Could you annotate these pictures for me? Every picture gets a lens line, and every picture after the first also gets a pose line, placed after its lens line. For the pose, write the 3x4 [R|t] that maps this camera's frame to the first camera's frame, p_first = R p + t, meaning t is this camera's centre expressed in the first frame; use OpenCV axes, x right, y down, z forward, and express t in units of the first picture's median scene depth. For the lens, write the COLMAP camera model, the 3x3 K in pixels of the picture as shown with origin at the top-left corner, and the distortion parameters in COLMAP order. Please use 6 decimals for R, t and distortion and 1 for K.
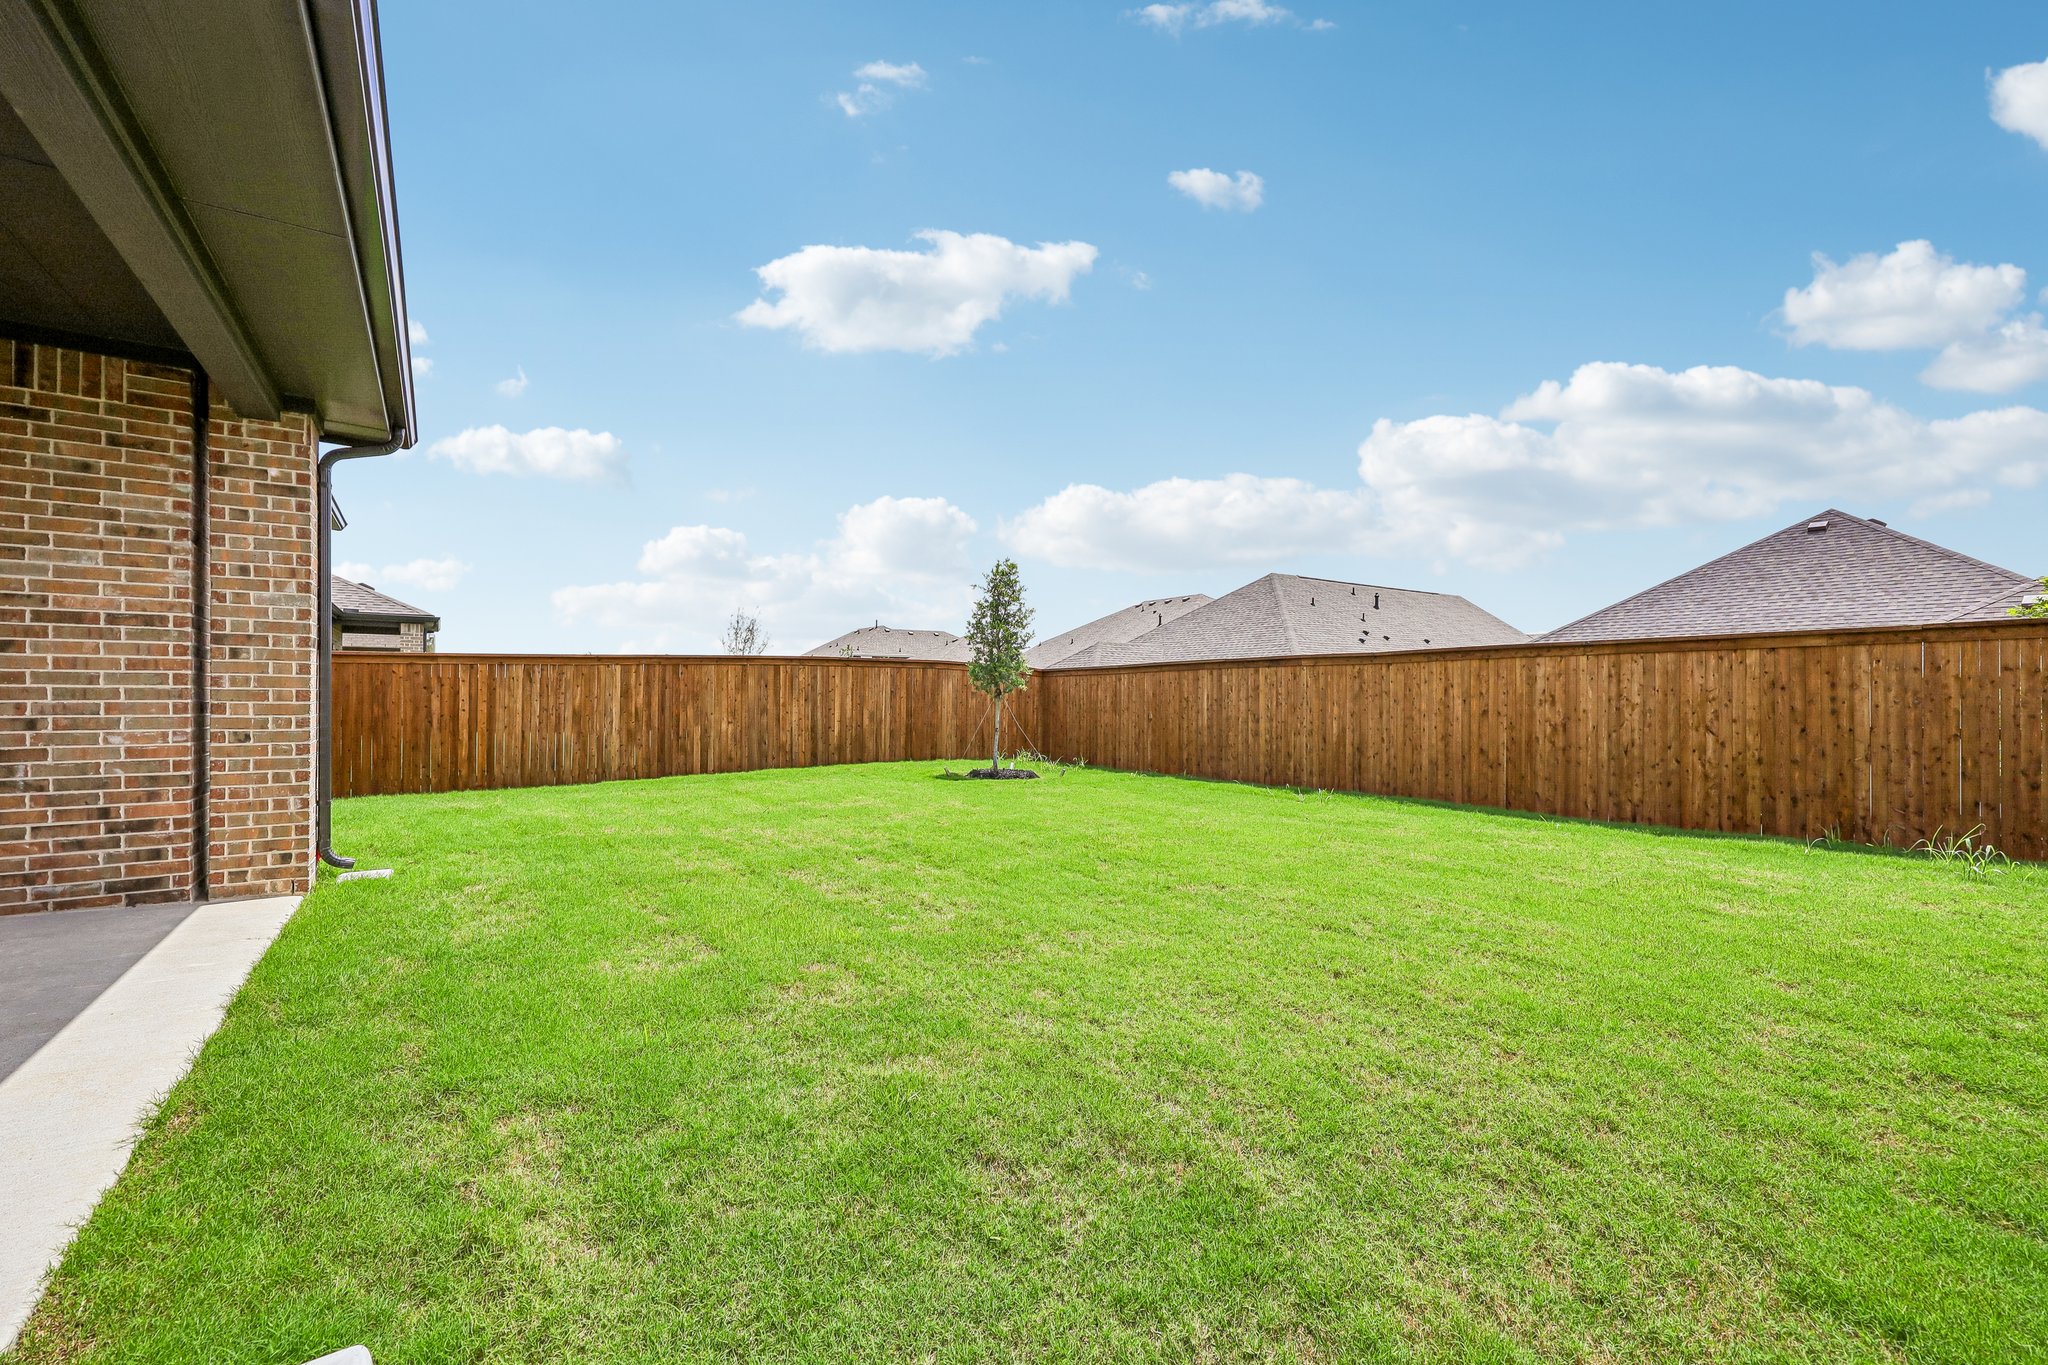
lens RADIAL K [[860.9, 0, 1031.5], [0, 860.9, 700.0], [0, 0, 1]] dist [0.008403, -0.000281]
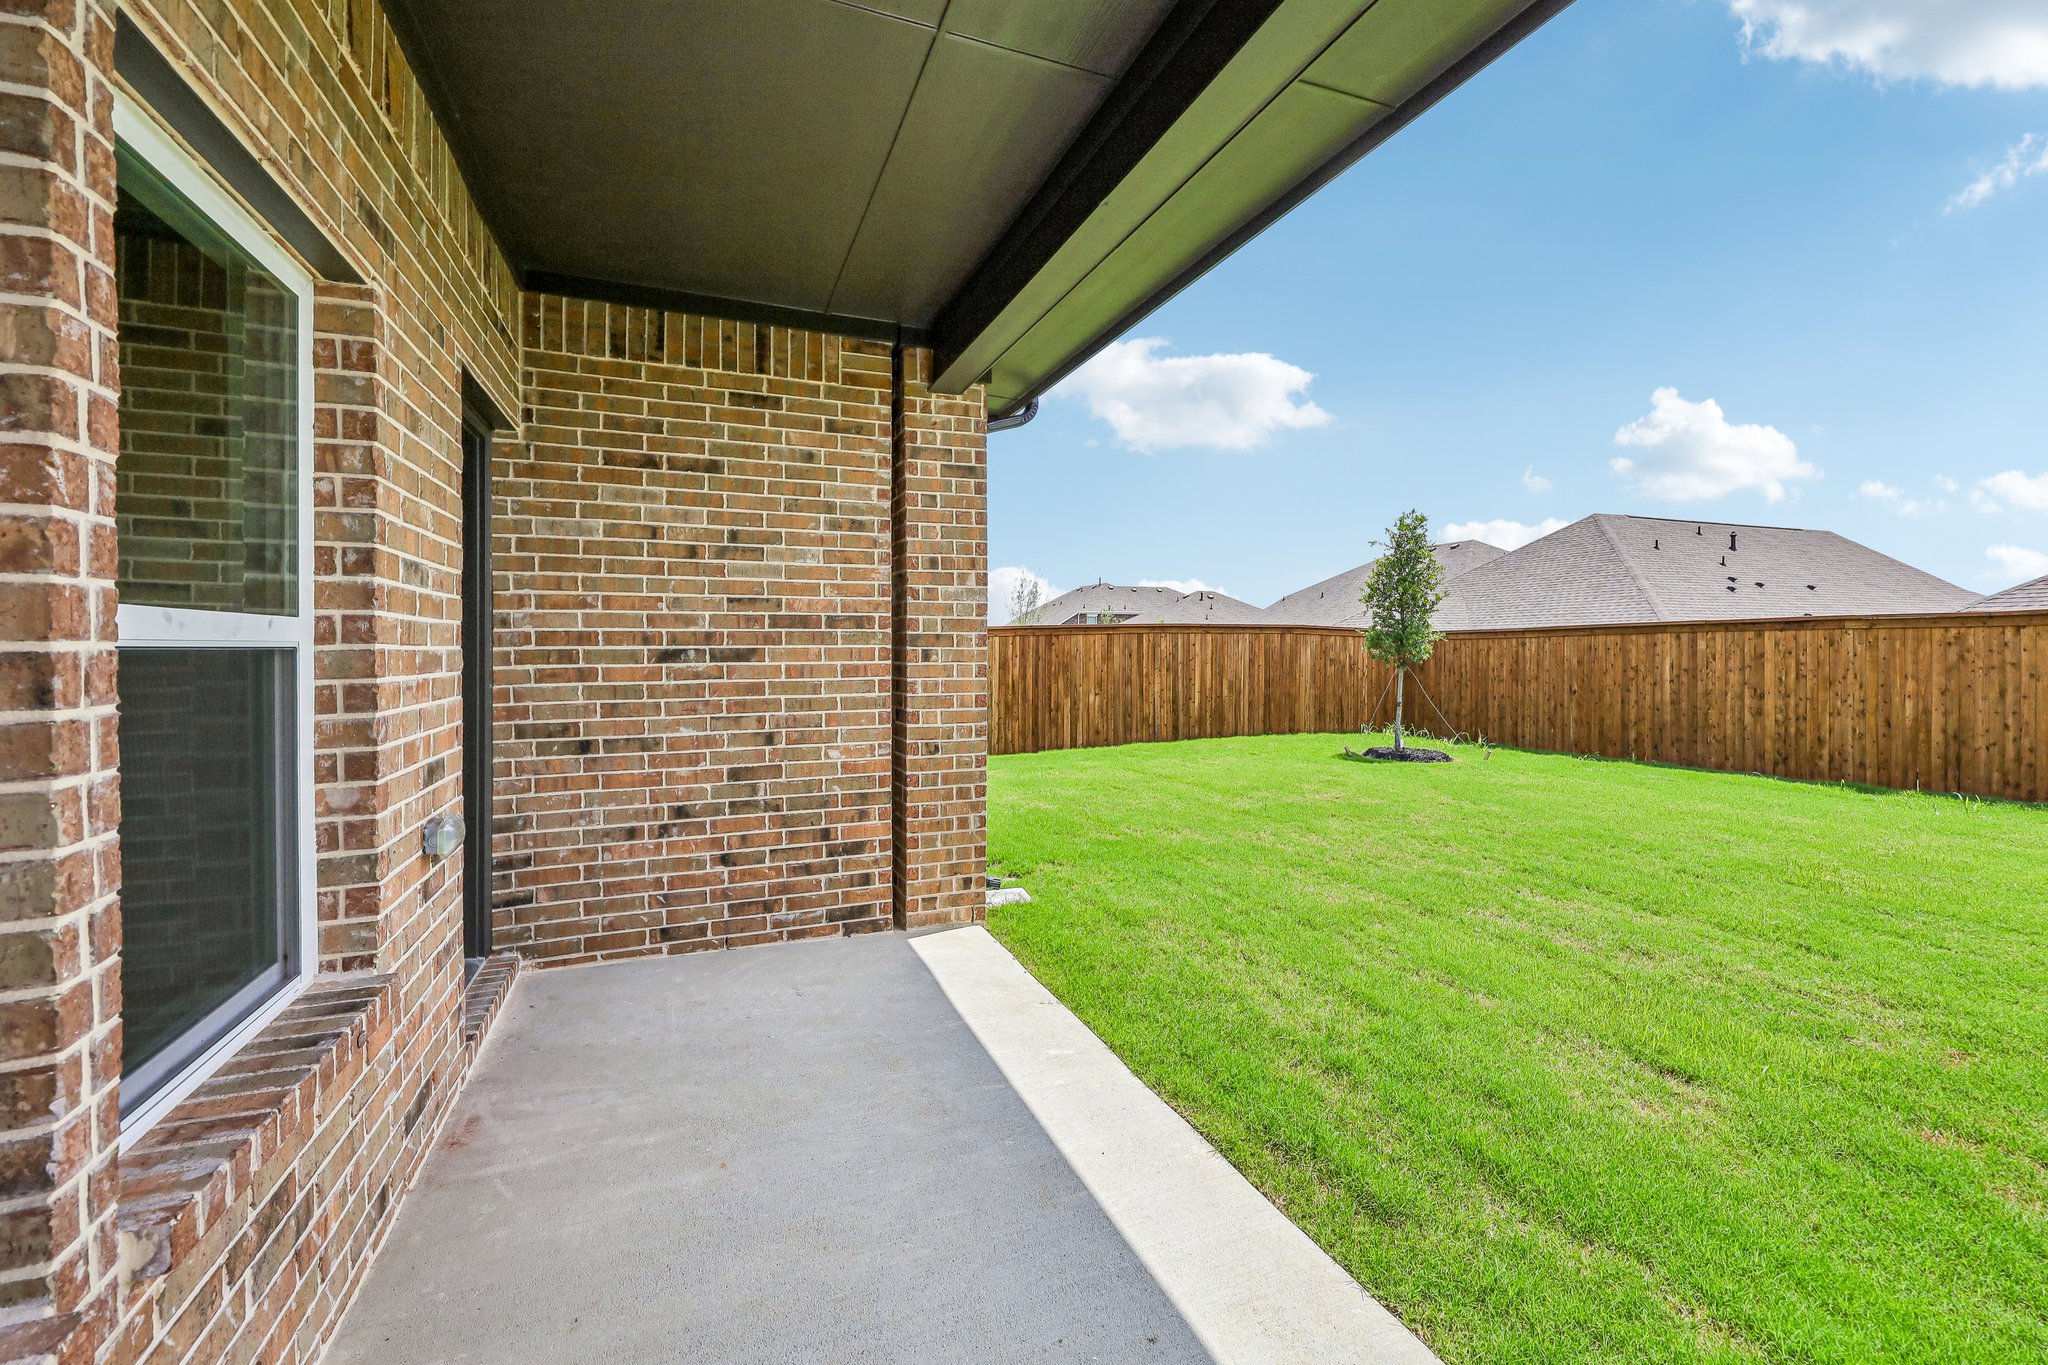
lens RADIAL K [[860.9, 0, 1034.6], [0, 860.9, 656.3], [0, 0, 1]] dist [0.008403, -0.000281]
pose [[0.975680, -0.006488, -0.219104, -0.248659], [0.007015, 0.999974, 0.001625, -0.021758], [0.219087, -0.003123, 0.975700, 0.062361]]
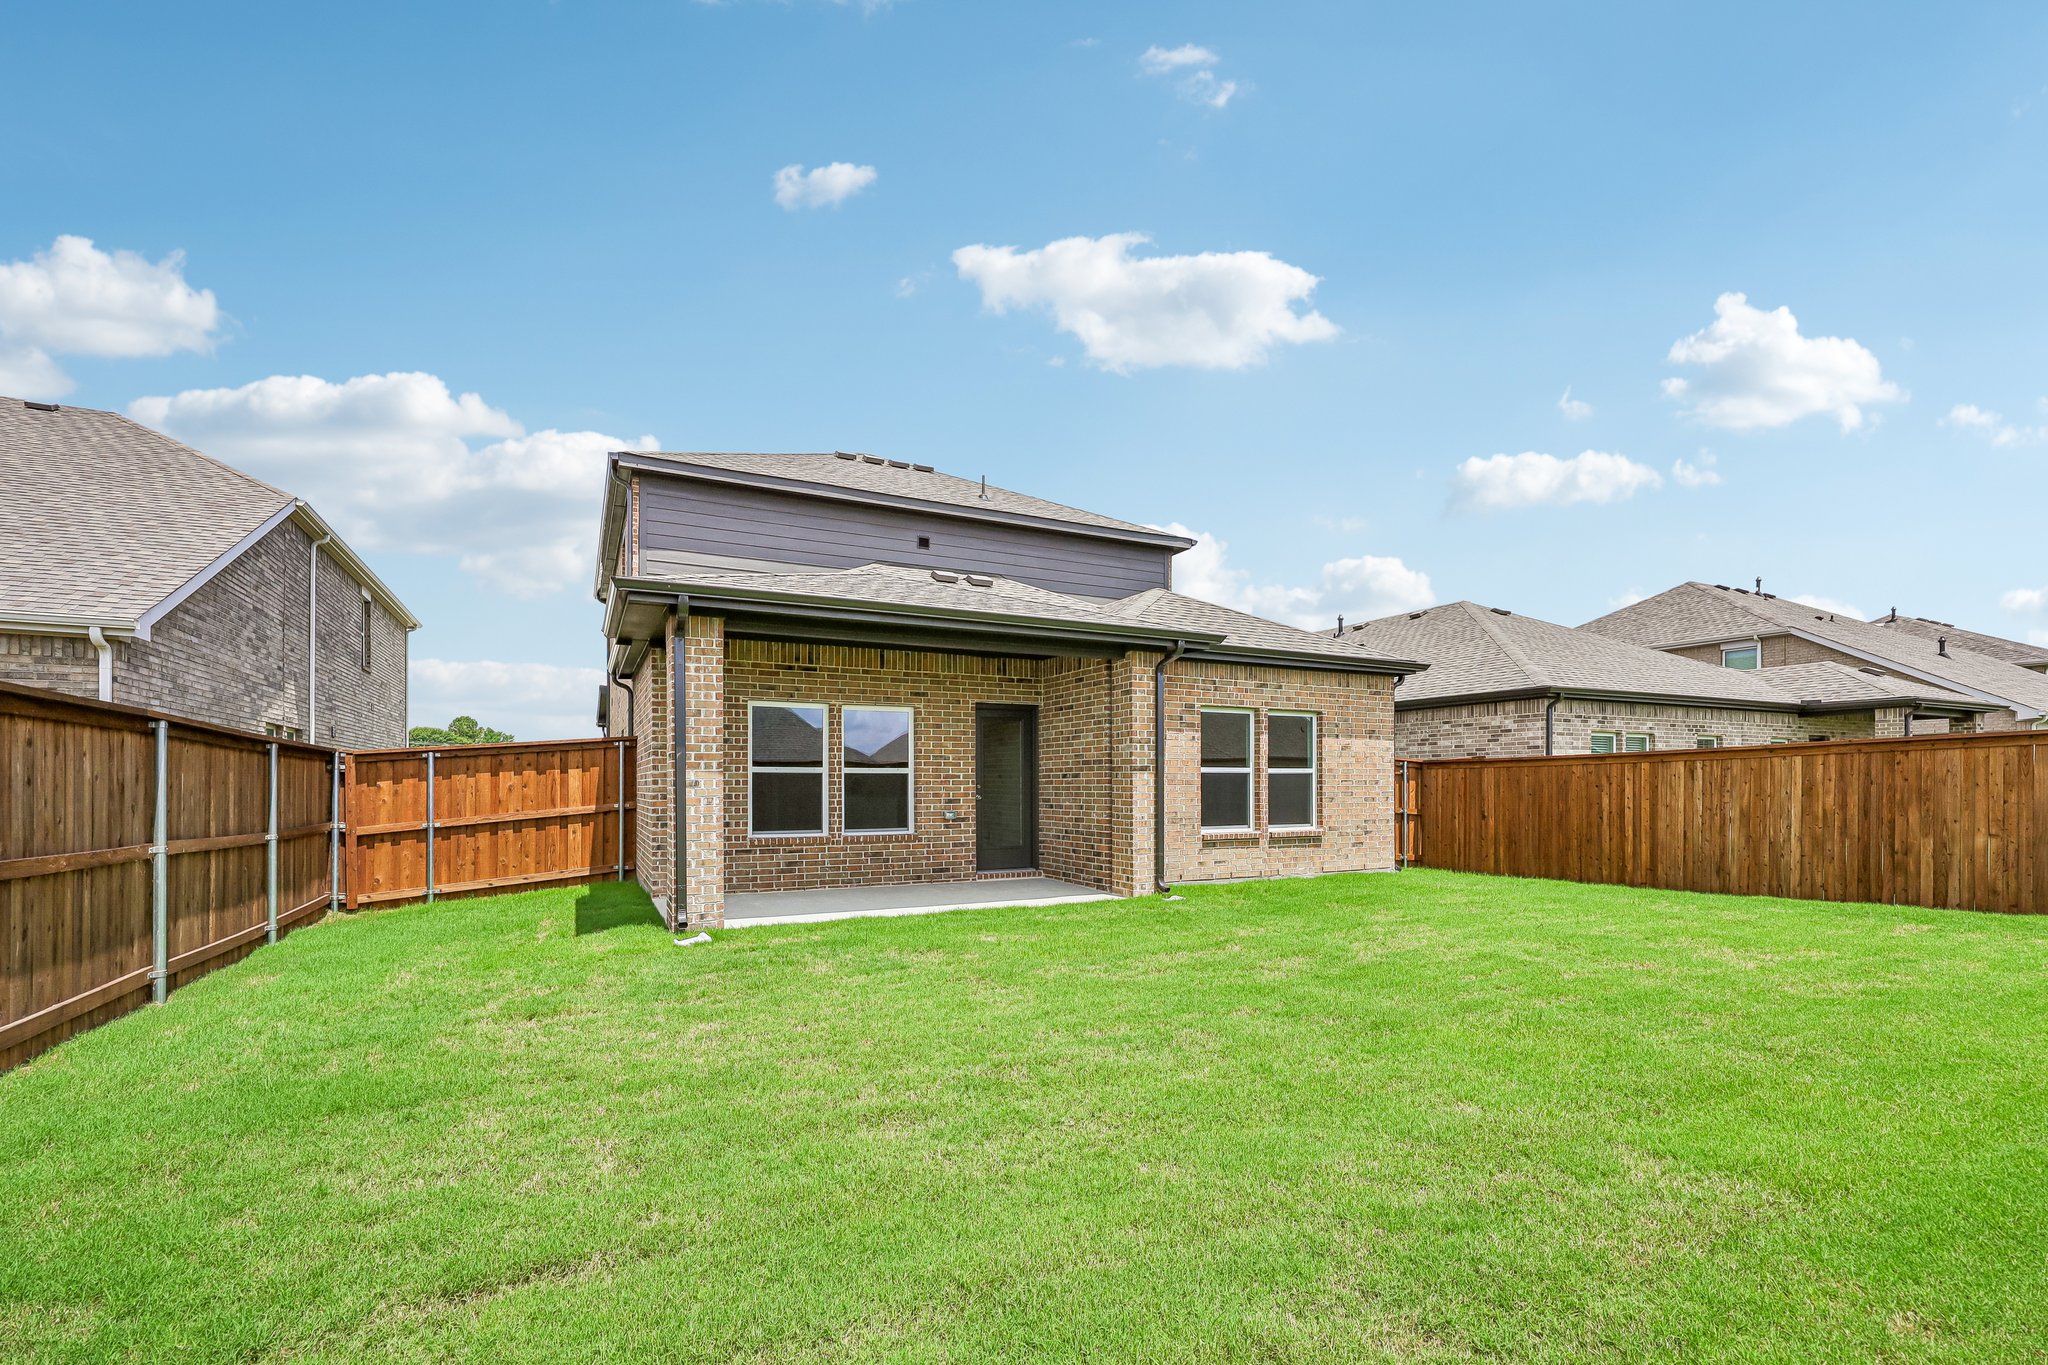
lens RADIAL K [[860.9, 0, 1032.2], [0, 860.9, 781.4], [0, 0, 1]] dist [0.008403, -0.000281]
pose [[-0.112149, -0.010588, -0.993635, 0.461436], [-0.002470, 0.999943, -0.010376, -0.007208], [0.993688, 0.001291, -0.112169, 0.417771]]
